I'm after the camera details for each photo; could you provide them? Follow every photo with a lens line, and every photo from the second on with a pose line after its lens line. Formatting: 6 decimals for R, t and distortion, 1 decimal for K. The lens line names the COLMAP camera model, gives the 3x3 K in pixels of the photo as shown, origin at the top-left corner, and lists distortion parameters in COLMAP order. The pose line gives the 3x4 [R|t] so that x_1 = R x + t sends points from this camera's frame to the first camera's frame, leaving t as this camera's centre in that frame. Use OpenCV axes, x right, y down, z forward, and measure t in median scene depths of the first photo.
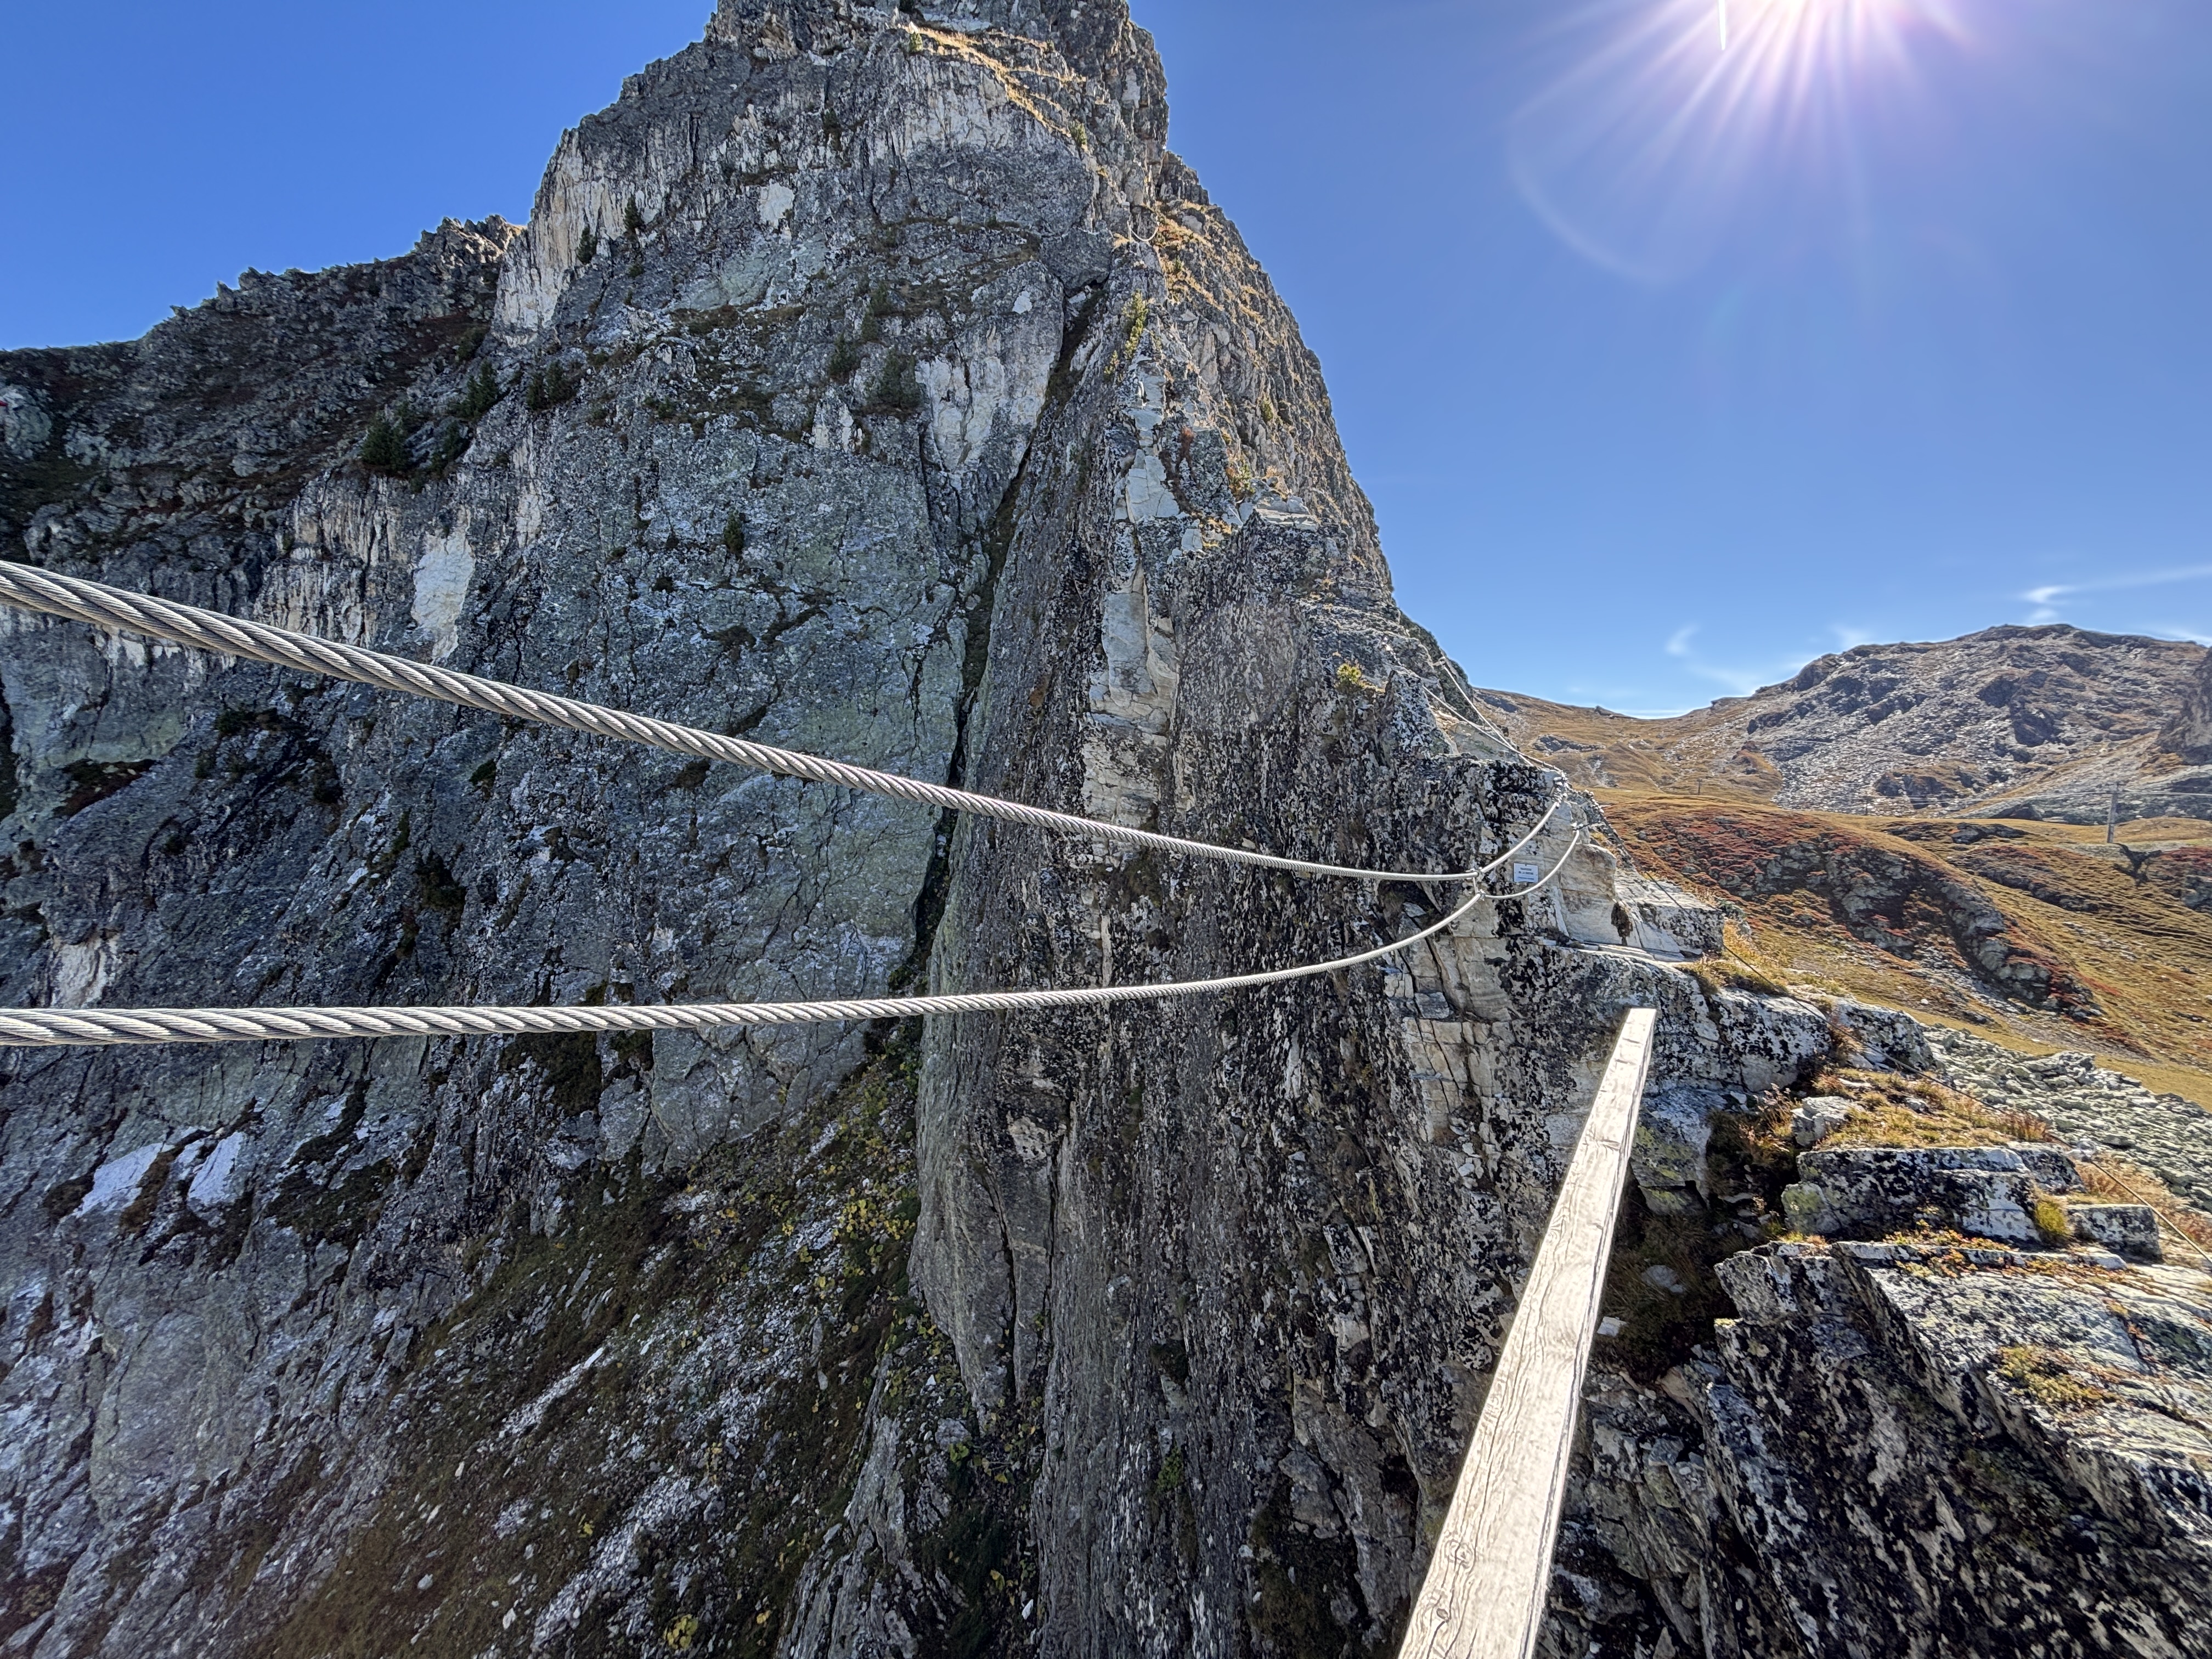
lens RADIAL K [[904.5, 0, 1102.1], [0, 904.5, 834.0], [0, 0, 1]] dist [-0.023165, 0.015155]
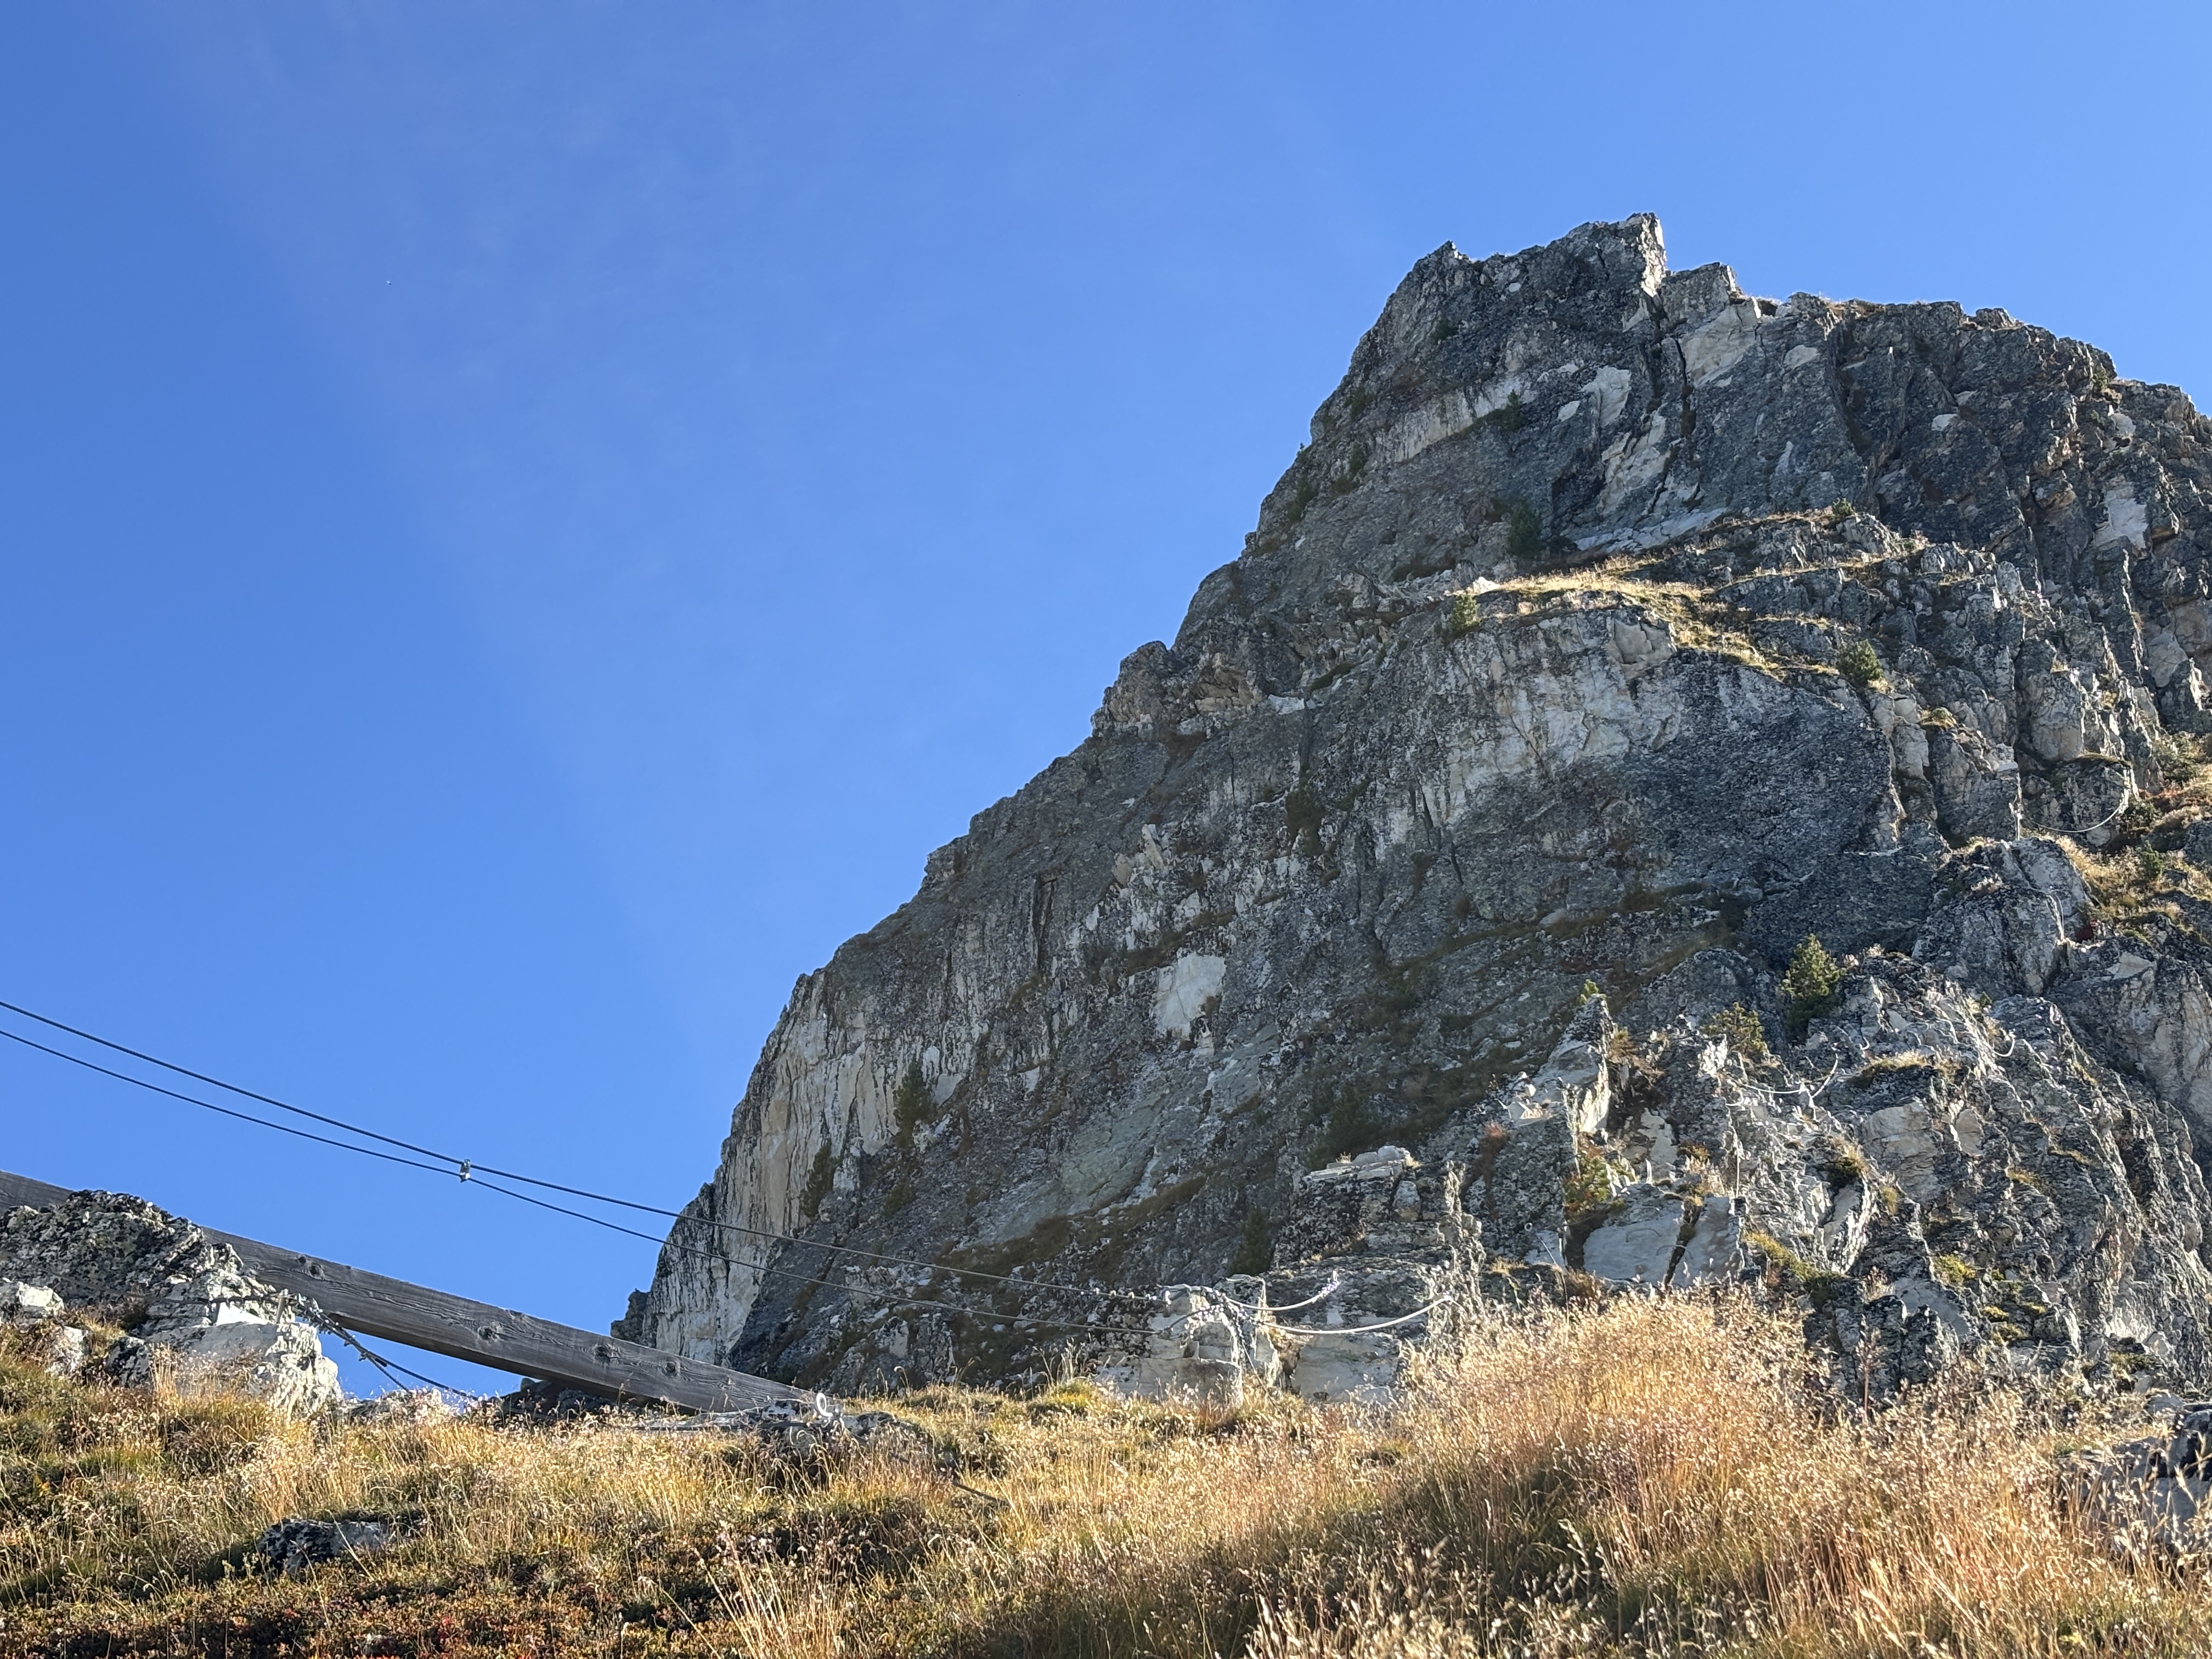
lens RADIAL K [[3336.0, 0, 1102.6], [0, 3336.0, 840.3], [0, 0, 1]] dist [0.232939, -0.888924]
pose [[0.877780, -0.269914, -0.395790, 0.253905], [-0.023926, 0.800441, -0.598934, 0.199991], [0.478467, 0.535201, 0.696153, -0.175750]]
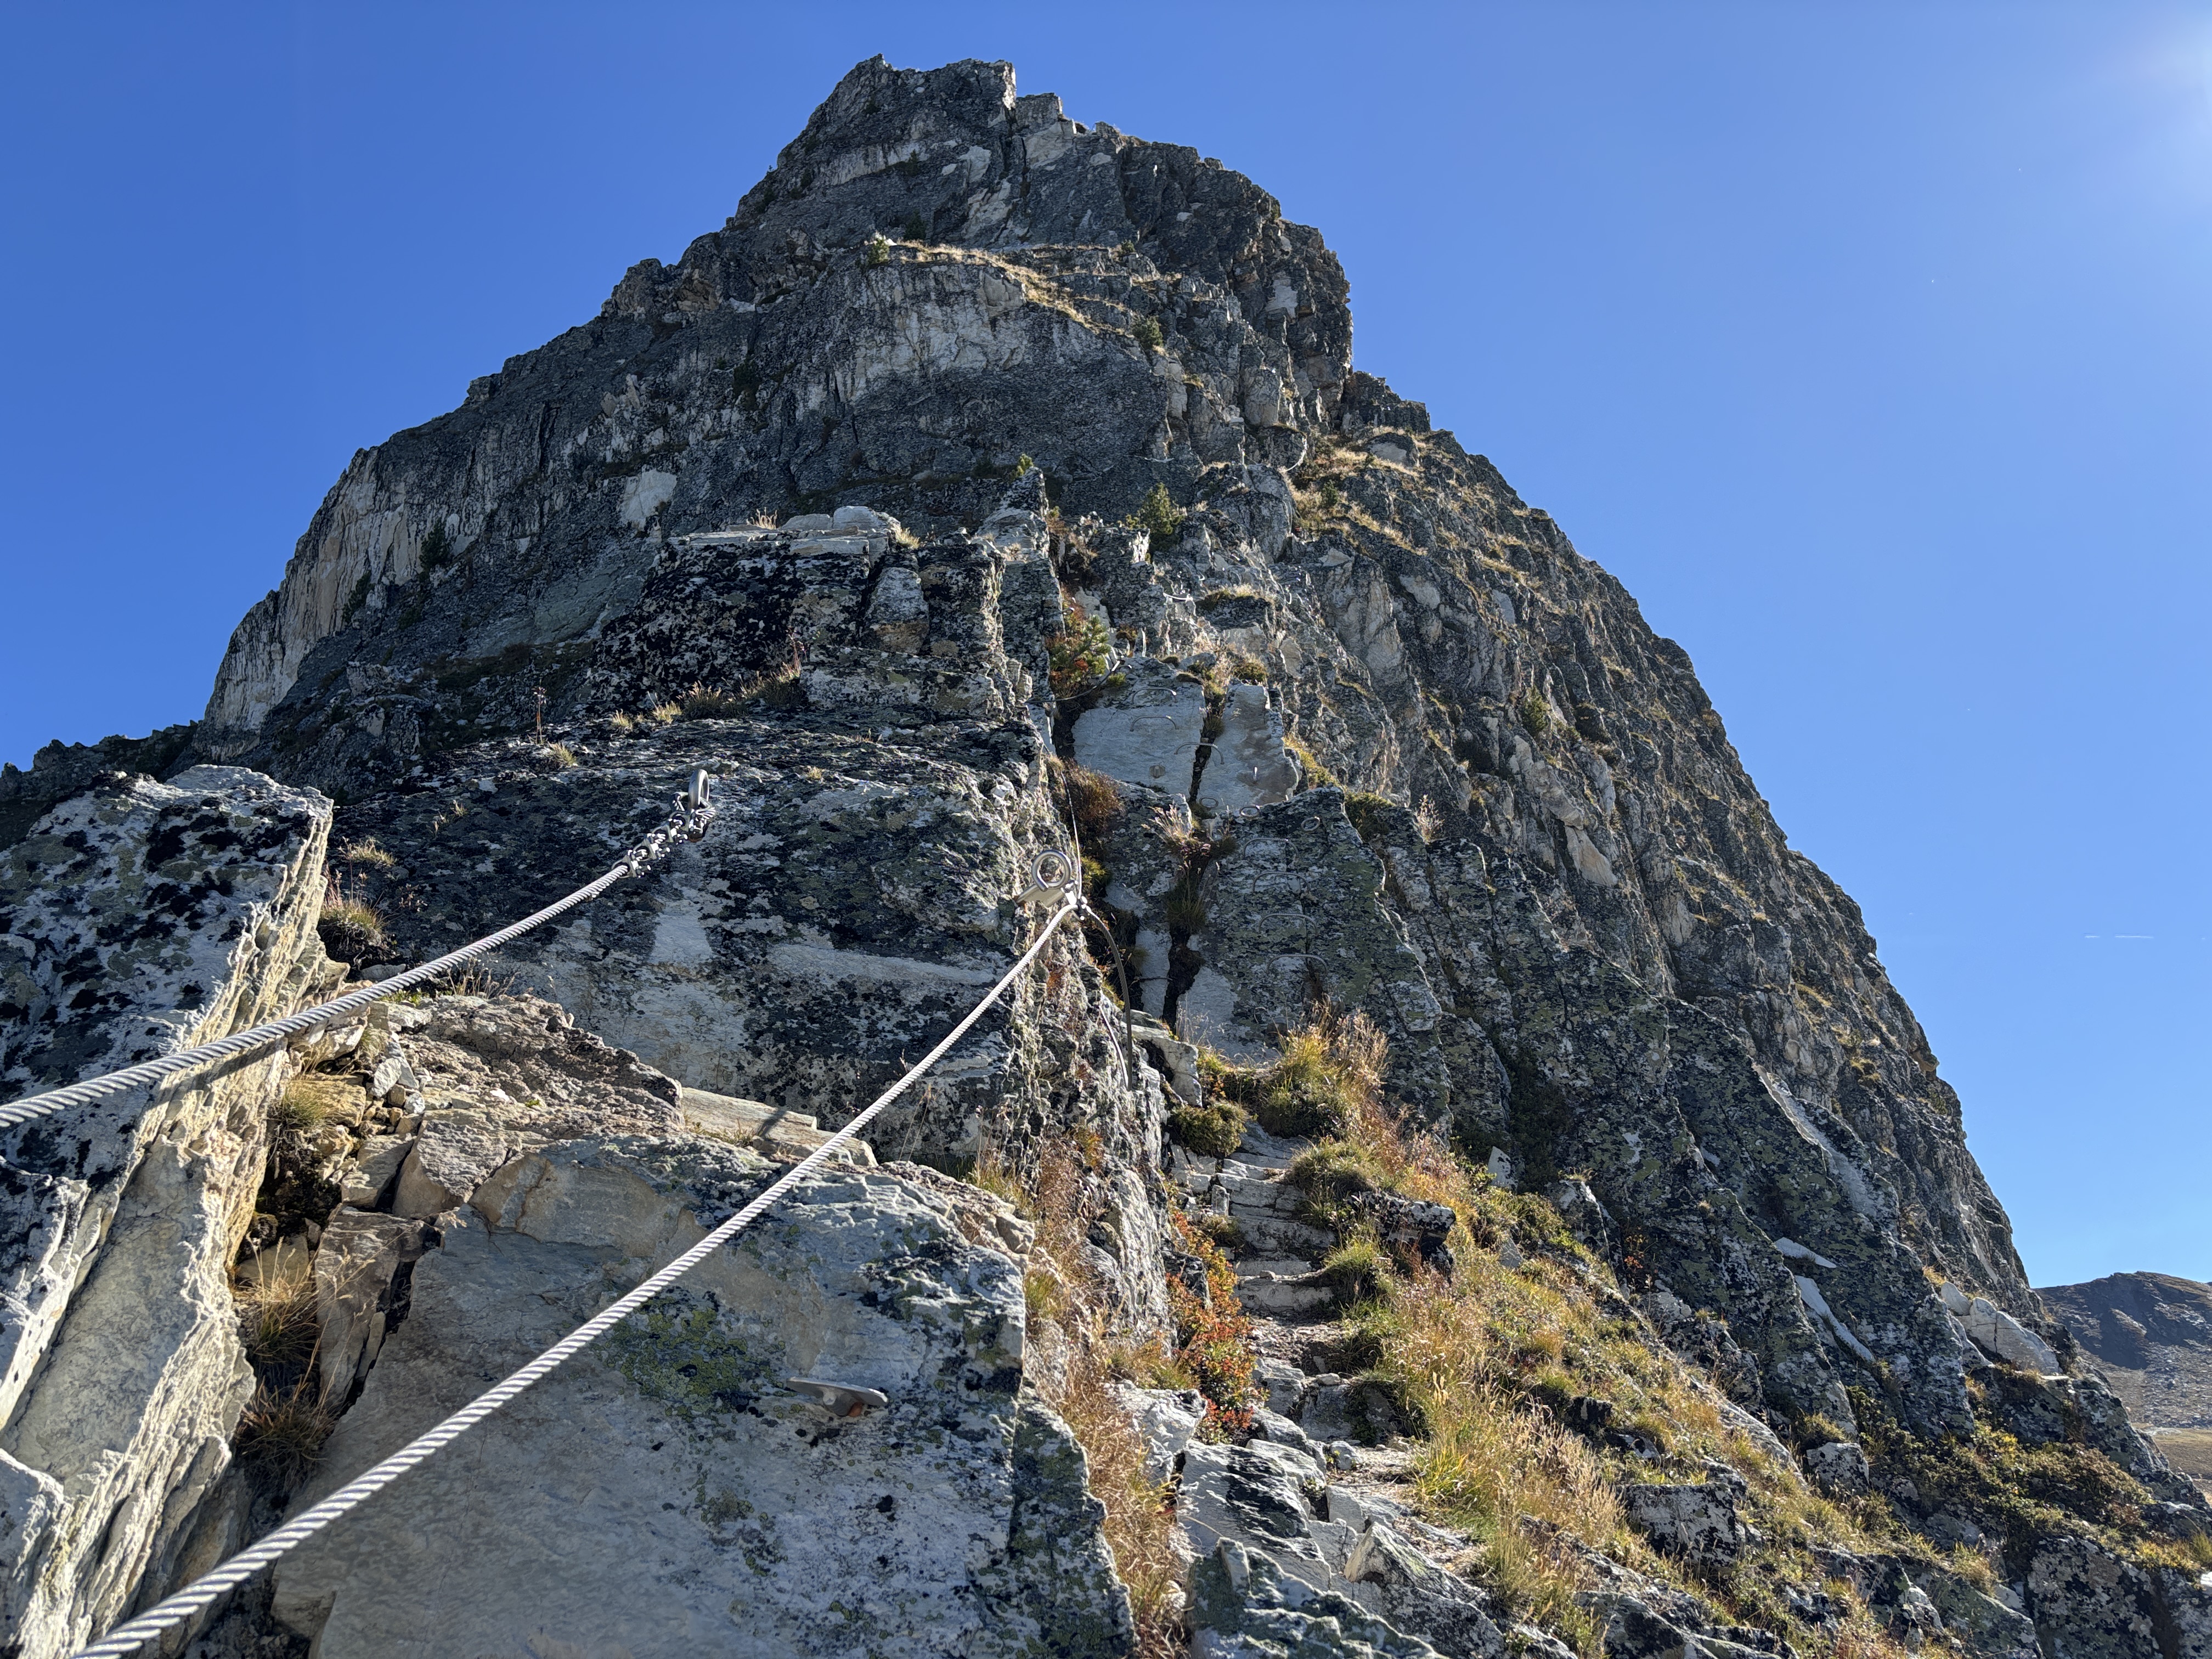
lens RADIAL K [[1671.1, 0, 1104.6], [0, 1671.1, 856.1], [0, 0, 1]] dist [0.112752, -0.322295]
pose [[0.980976, -0.094816, -0.169399, 0.099485], [0.015004, 0.907032, -0.420794, -0.012826], [0.193548, 0.410247, 0.891199, 0.160293]]
